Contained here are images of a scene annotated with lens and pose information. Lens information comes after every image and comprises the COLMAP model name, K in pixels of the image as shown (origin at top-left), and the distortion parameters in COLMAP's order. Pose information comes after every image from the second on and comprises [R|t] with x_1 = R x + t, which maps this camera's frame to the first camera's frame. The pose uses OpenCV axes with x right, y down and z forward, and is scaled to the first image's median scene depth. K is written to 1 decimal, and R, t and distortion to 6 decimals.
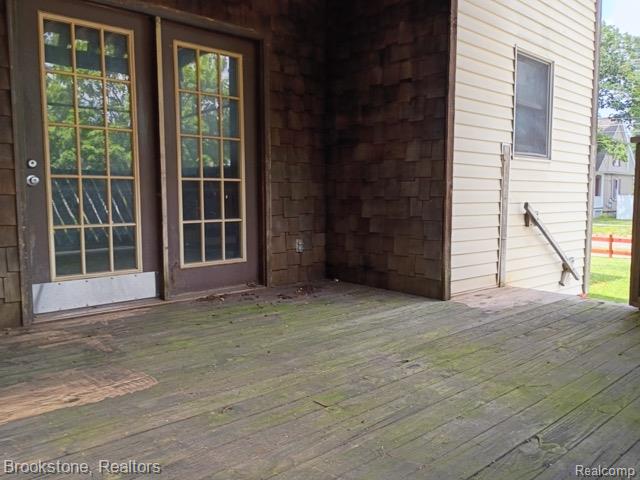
lens RADIAL K [[533.8, 0, 320.3], [0, 533.8, 240.7], [0, 0, 1]] dist [0.003354, -0.032656]
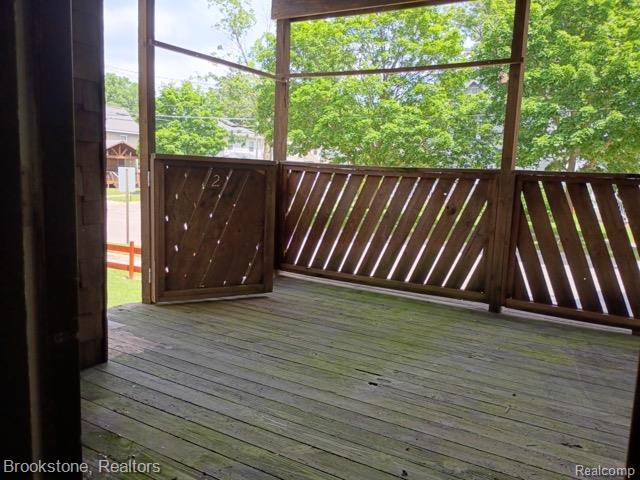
lens RADIAL K [[533.8, 0, 320.1], [0, 533.8, 240.5], [0, 0, 1]] dist [0.003354, -0.032656]
pose [[-0.271078, -0.136586, 0.952817, -0.805709], [0.045505, 0.986956, 0.154426, -0.231313], [-0.961481, 0.085219, -0.261327, 1.378210]]
